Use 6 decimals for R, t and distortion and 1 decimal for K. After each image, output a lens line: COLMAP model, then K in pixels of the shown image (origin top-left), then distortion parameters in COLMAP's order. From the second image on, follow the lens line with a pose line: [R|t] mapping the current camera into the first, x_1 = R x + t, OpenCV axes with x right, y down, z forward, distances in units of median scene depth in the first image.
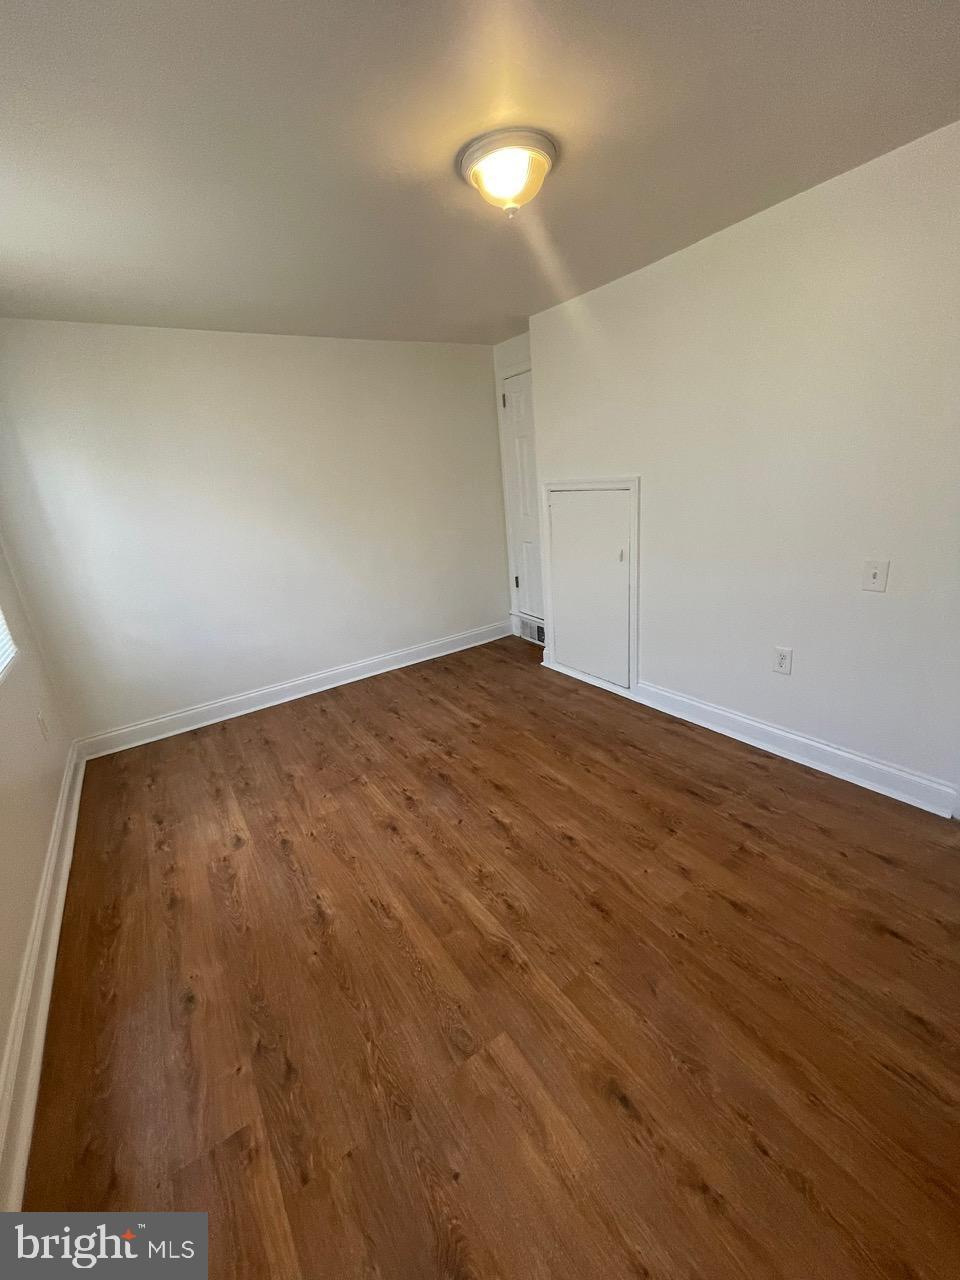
lens RADIAL K [[514.8, 0, 480.0], [0, 514.8, 640.0], [0, 0, 1]] dist [-0.000628, -0.000105]
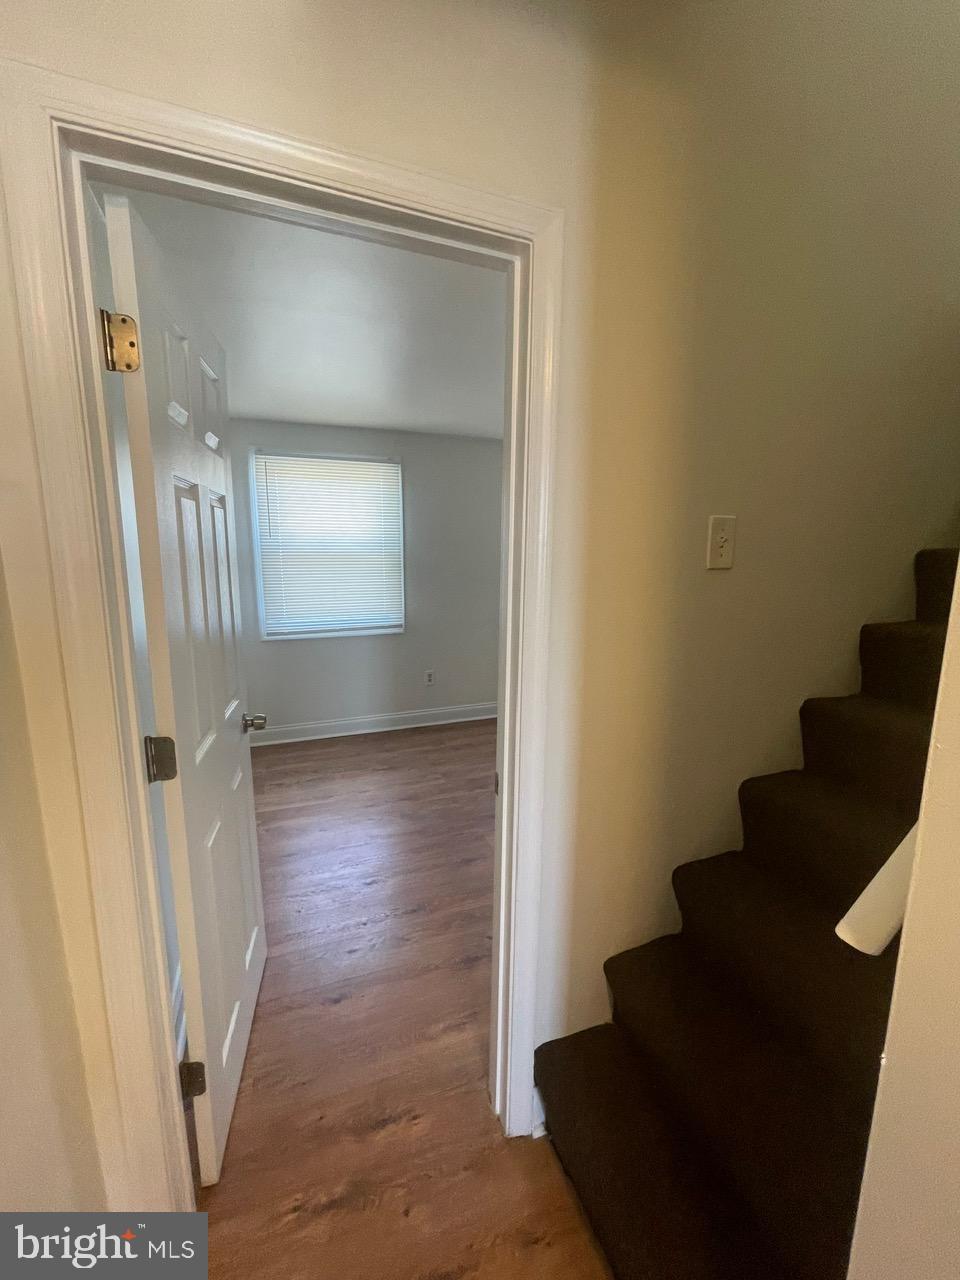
lens RADIAL K [[514.8, 0, 480.0], [0, 514.8, 640.0], [0, 0, 1]] dist [-0.000628, -0.000105]
pose [[-0.221678, 0.246251, -0.943514, 1.131436], [-0.291018, 0.906785, 0.305040, -0.323462], [0.930681, 0.342200, -0.129351, 0.668484]]
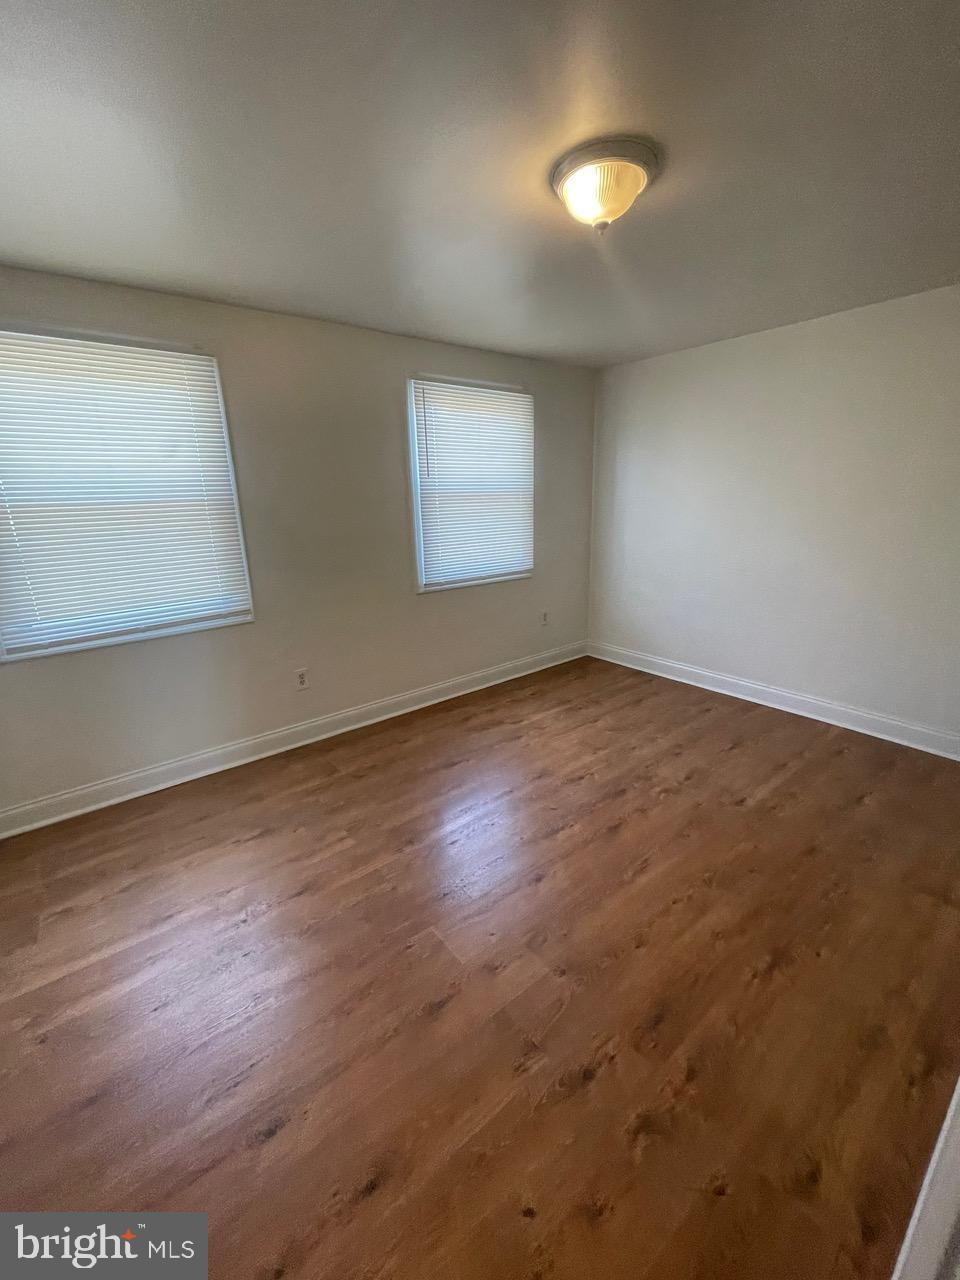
lens RADIAL K [[527.8, 0, 484.5], [0, 527.8, 637.8], [0, 0, 1]] dist [0.006108, 0.000363]
pose [[0.079995, 0.345514, -0.934998, 0.759614], [-0.290458, 0.905378, 0.309718, -0.240712], [0.953538, 0.246802, 0.172784, 0.511025]]
